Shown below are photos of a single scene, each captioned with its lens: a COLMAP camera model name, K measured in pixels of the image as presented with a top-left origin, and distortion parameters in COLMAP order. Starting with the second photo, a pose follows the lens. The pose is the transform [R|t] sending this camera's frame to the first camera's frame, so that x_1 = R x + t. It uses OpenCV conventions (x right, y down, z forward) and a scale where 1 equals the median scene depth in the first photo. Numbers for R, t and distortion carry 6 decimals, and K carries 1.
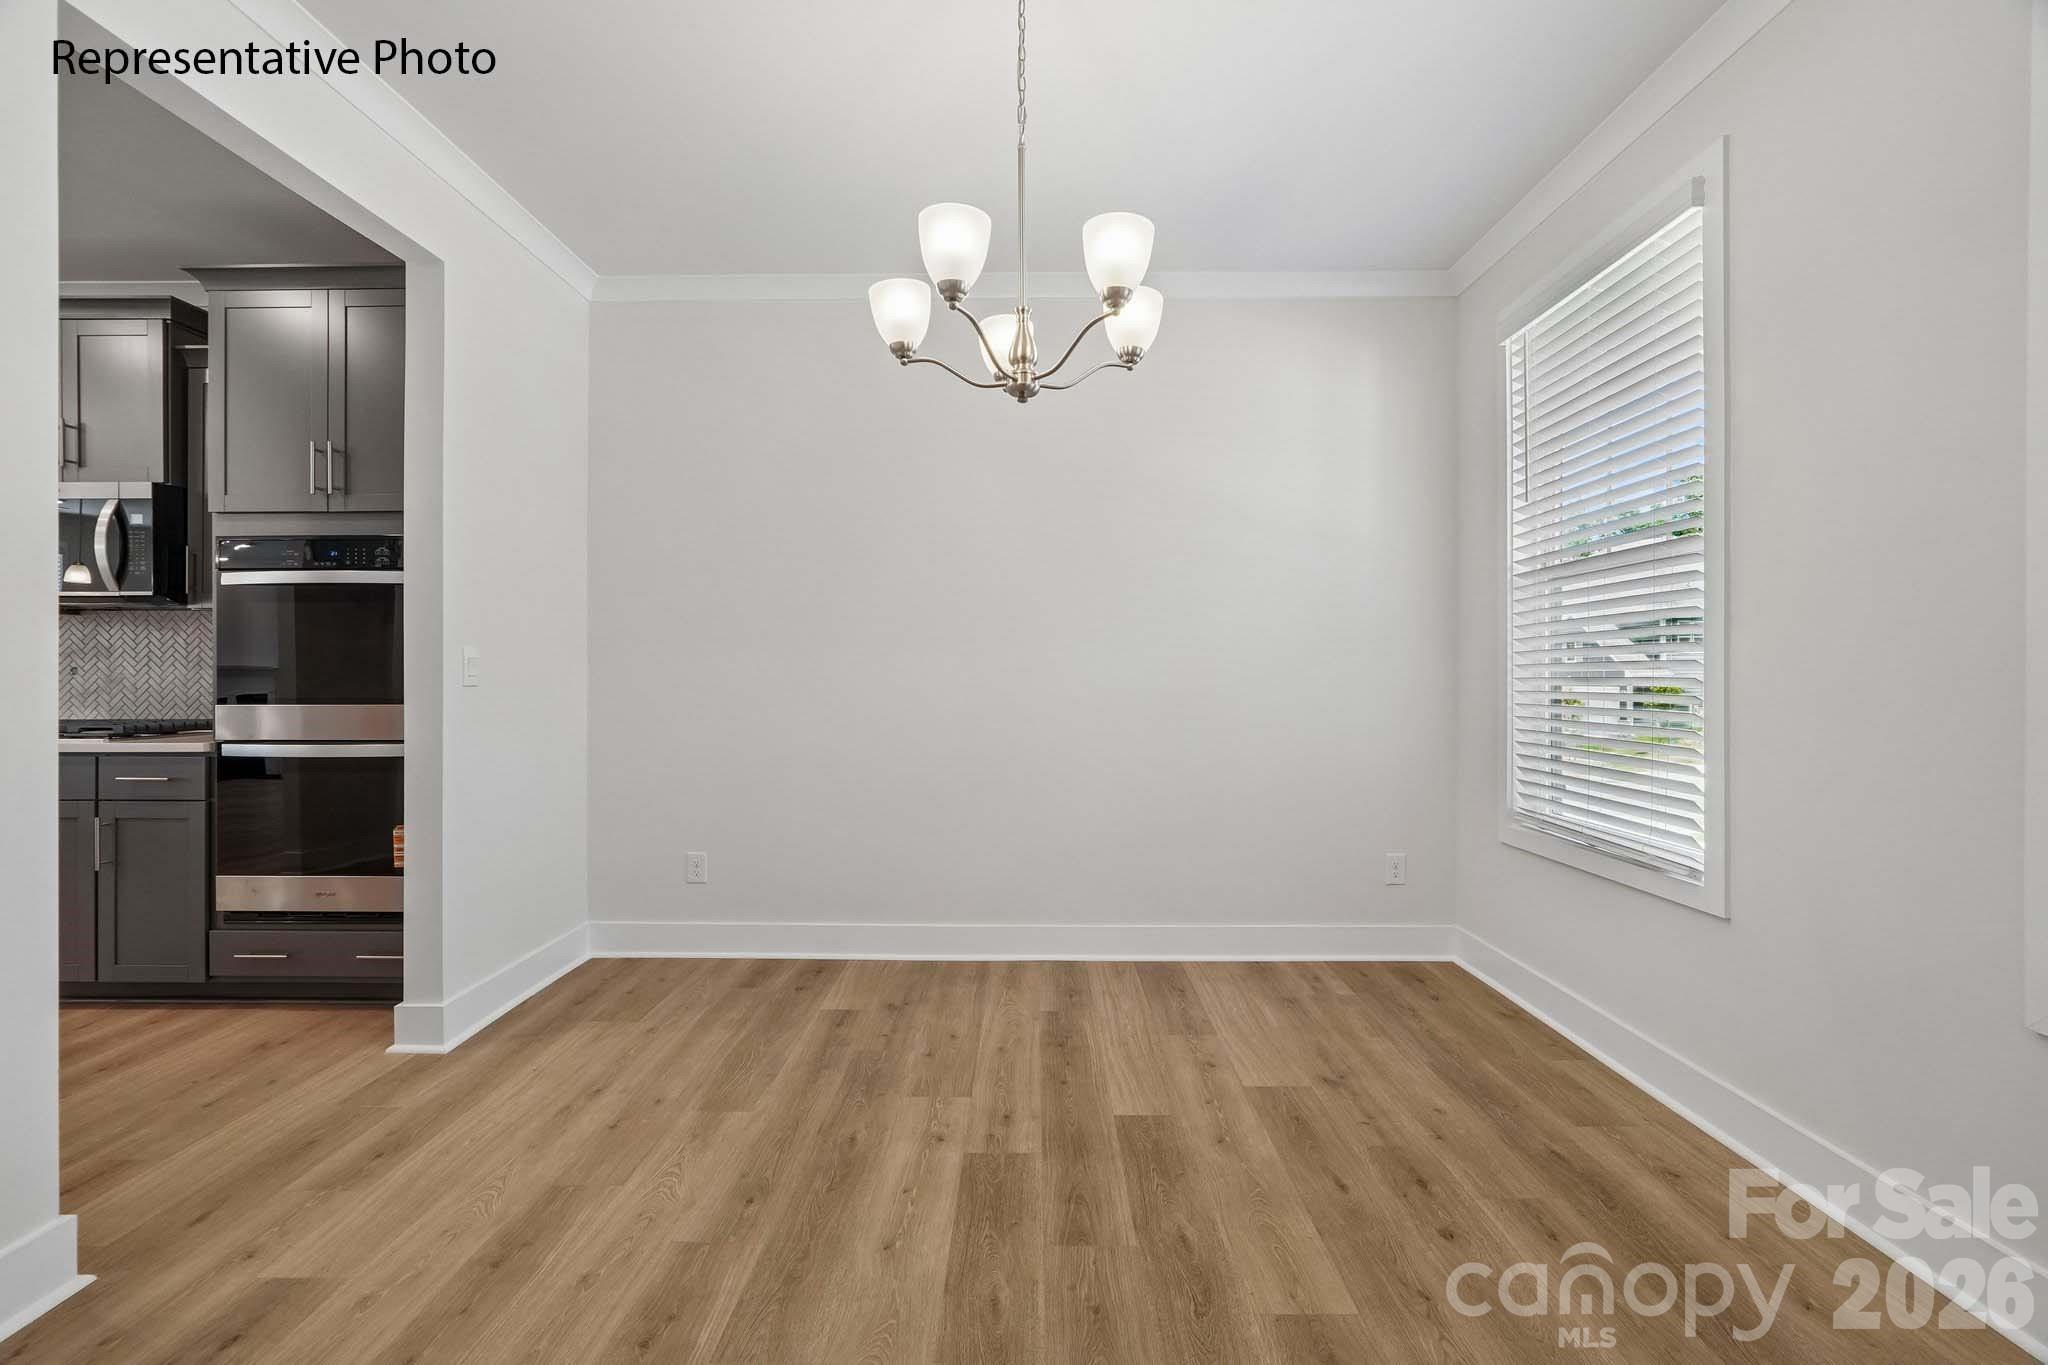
lens RADIAL K [[863.2, 0, 1021.4], [0, 863.2, 675.5], [0, 0, 1]] dist [-0.001585, 0.000160]
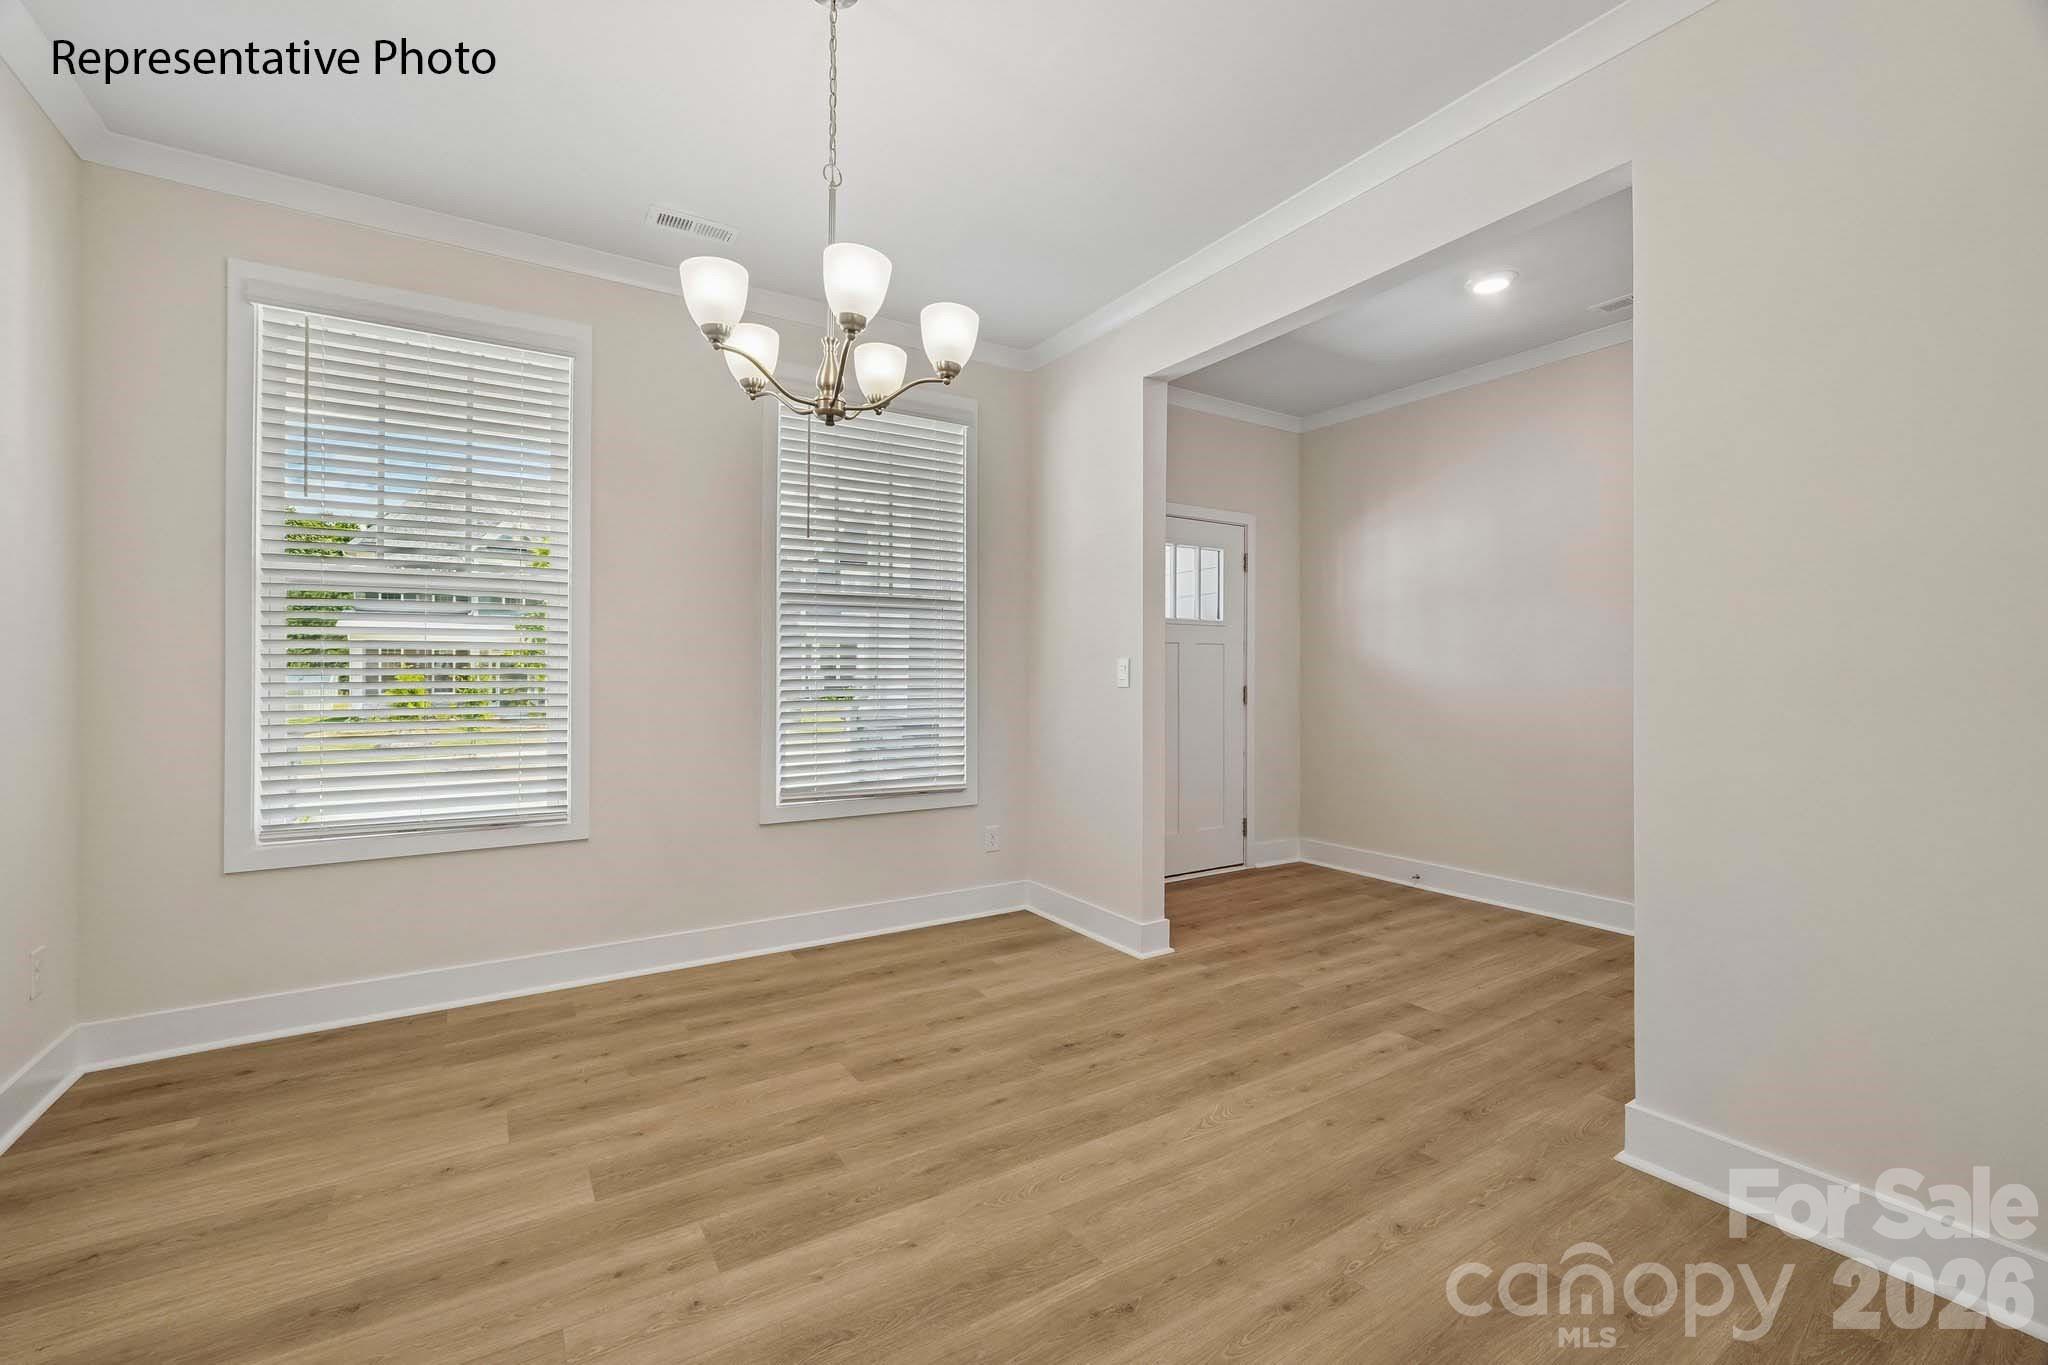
lens RADIAL K [[863.2, 0, 1021.4], [0, 863.2, 675.5], [0, 0, 1]] dist [-0.001585, 0.000160]
pose [[-0.544786, 0.003389, 0.838568, -0.896045], [0.002582, 0.999994, -0.002364, -0.000836], [-0.838571, 0.000877, -0.544792, 1.203162]]
